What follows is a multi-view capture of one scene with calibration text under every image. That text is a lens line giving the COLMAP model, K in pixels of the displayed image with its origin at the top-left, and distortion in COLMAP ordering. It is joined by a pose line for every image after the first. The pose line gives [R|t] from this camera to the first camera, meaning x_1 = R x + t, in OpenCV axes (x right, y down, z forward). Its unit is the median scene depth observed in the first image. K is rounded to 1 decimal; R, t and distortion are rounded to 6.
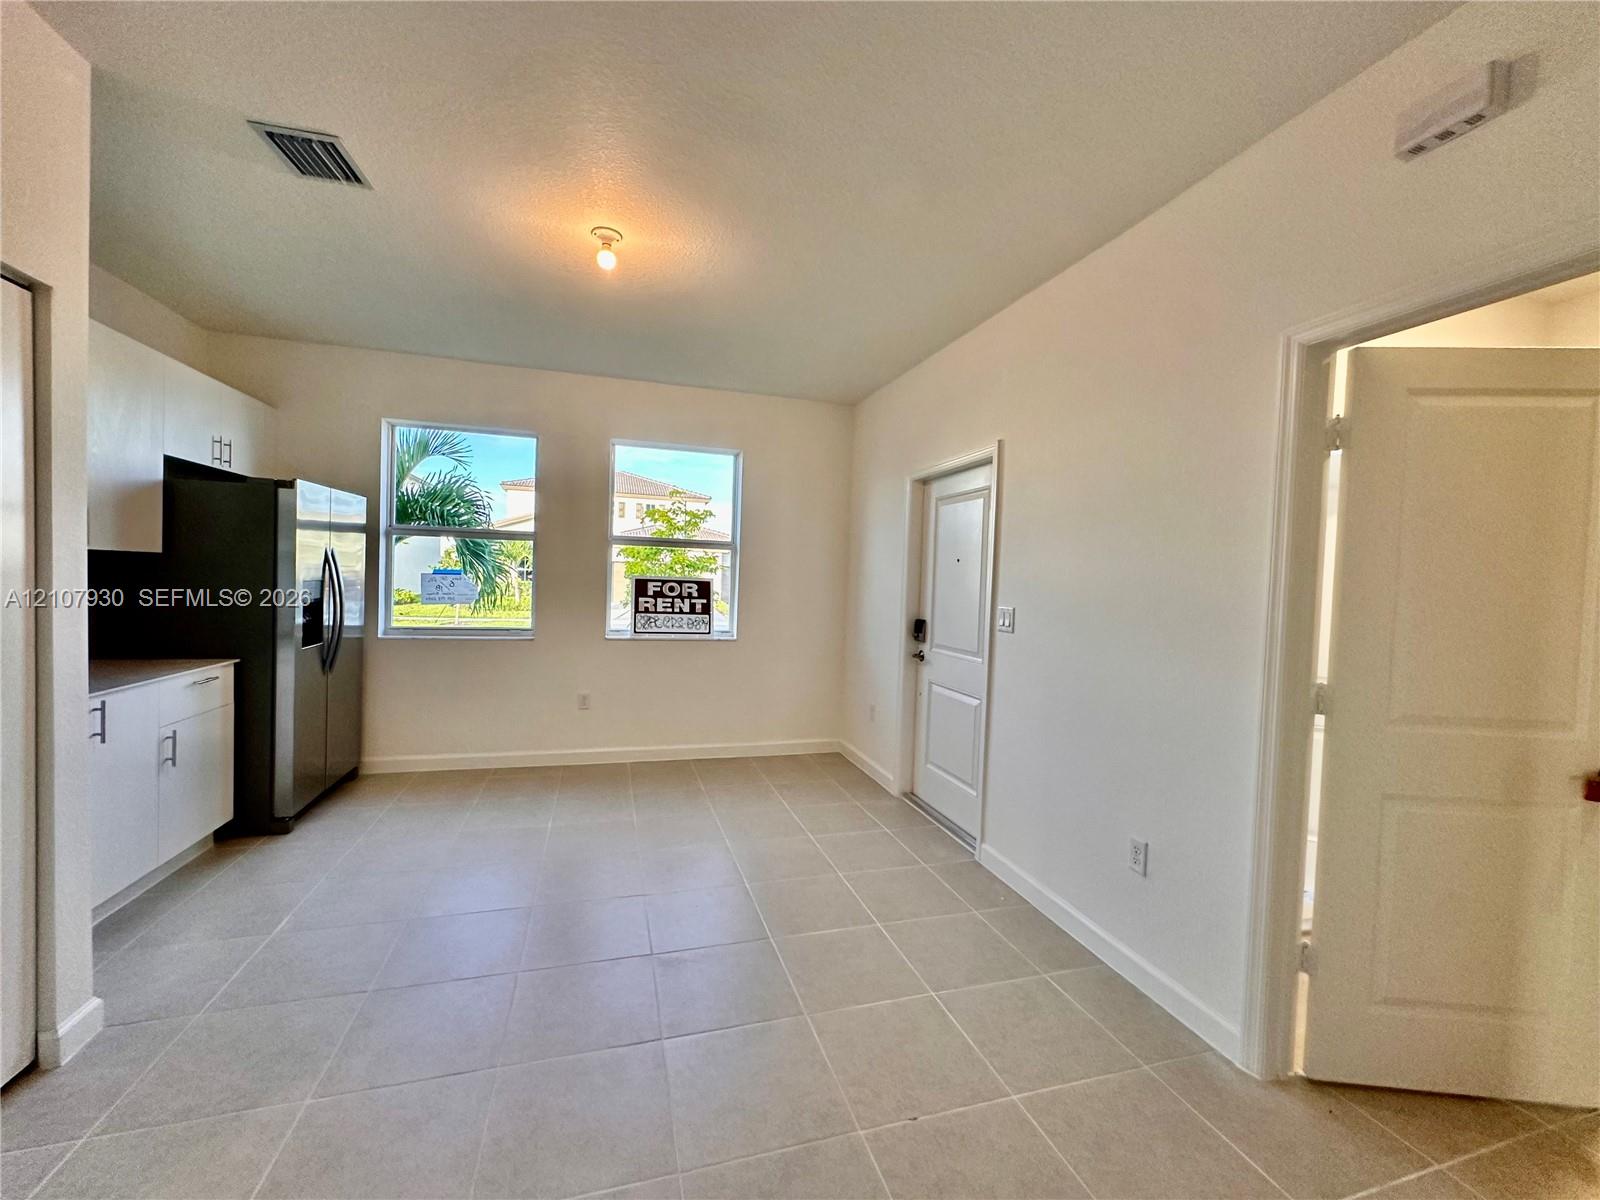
lens RADIAL K [[639.2, 0, 796.8], [0, 639.2, 601.1], [0, 0, 1]] dist [-0.000611, -0.000191]
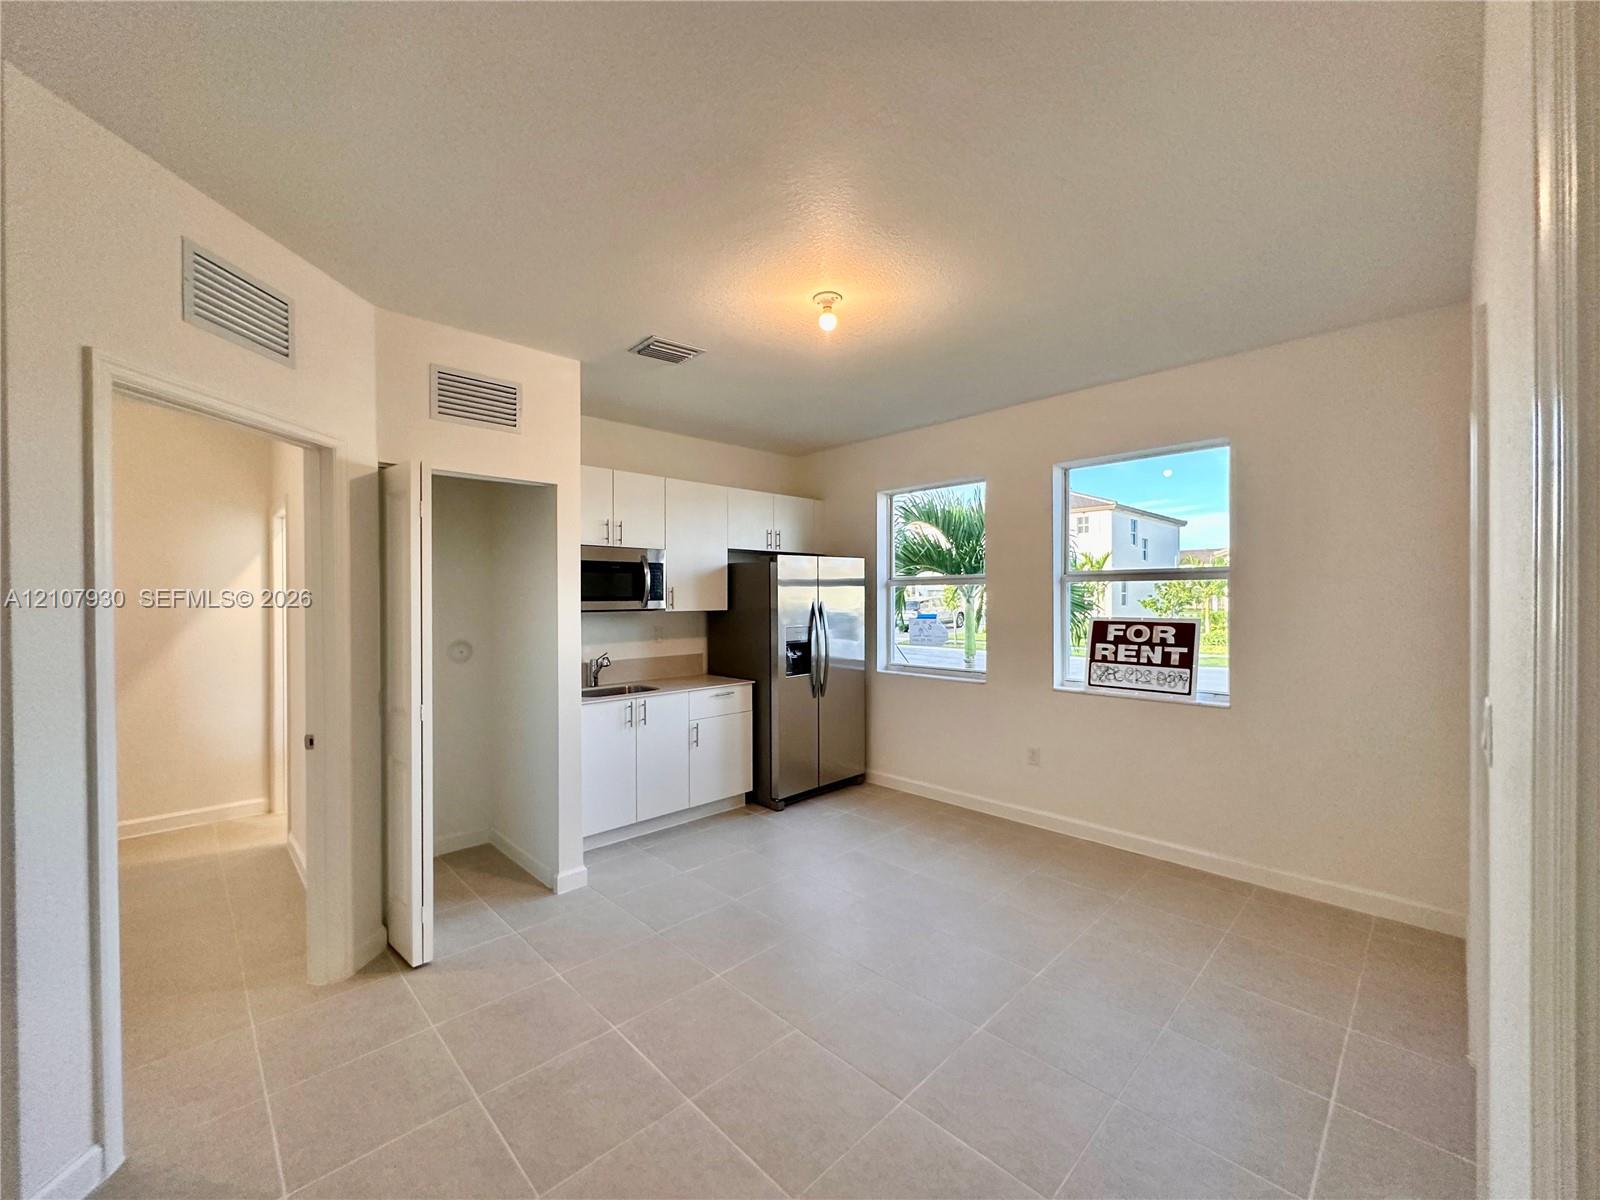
lens RADIAL K [[639.2, 0, 796.8], [0, 639.2, 601.1], [0, 0, 1]] dist [-0.000611, -0.000191]
pose [[0.467200, -0.030548, -0.883624, 0.309665], [-0.011051, 0.999123, -0.040384, -0.022419], [0.884082, 0.028633, 0.466453, 0.261682]]
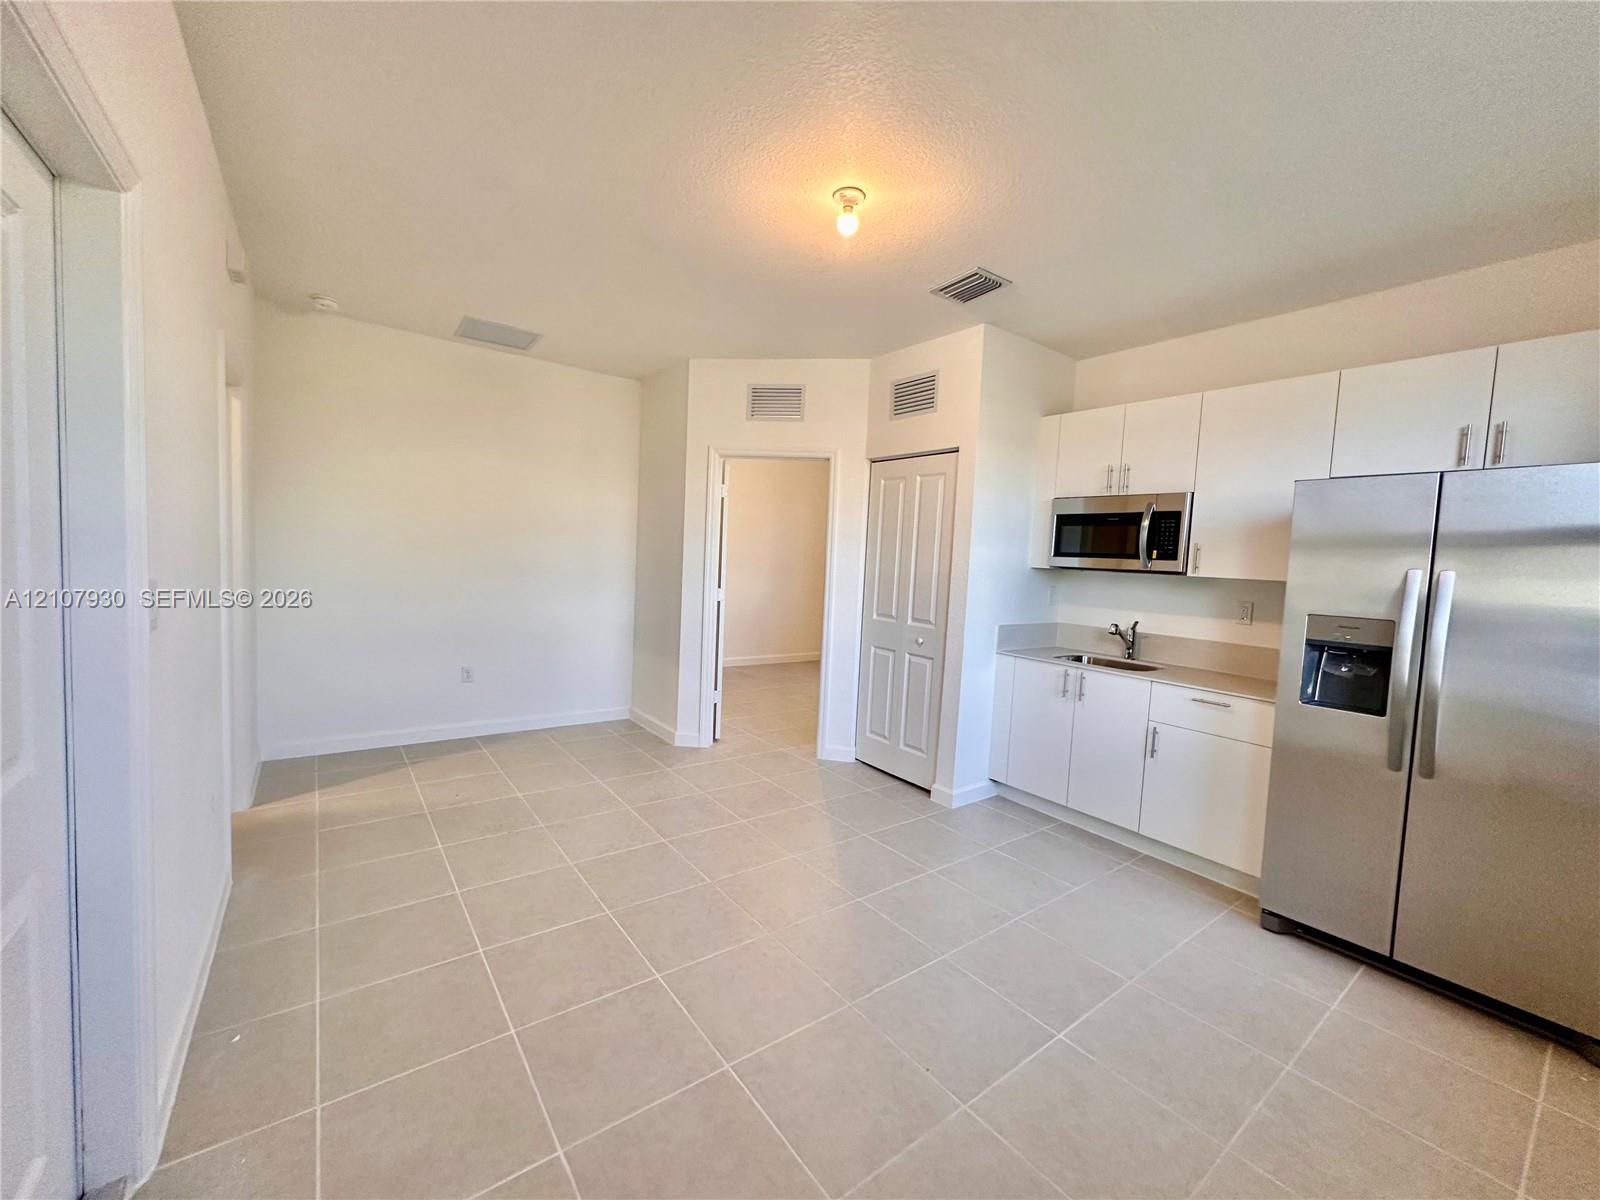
lens RADIAL K [[631.2, 0, 808.1], [0, 631.2, 604.5], [0, 0, 1]] dist [-0.000025, -0.000021]
pose [[-0.930346, -0.053267, -0.362793, 0.024493], [-0.093499, 0.991149, 0.094241, -0.038185], [0.354562, 0.121598, -0.927092, 1.012251]]
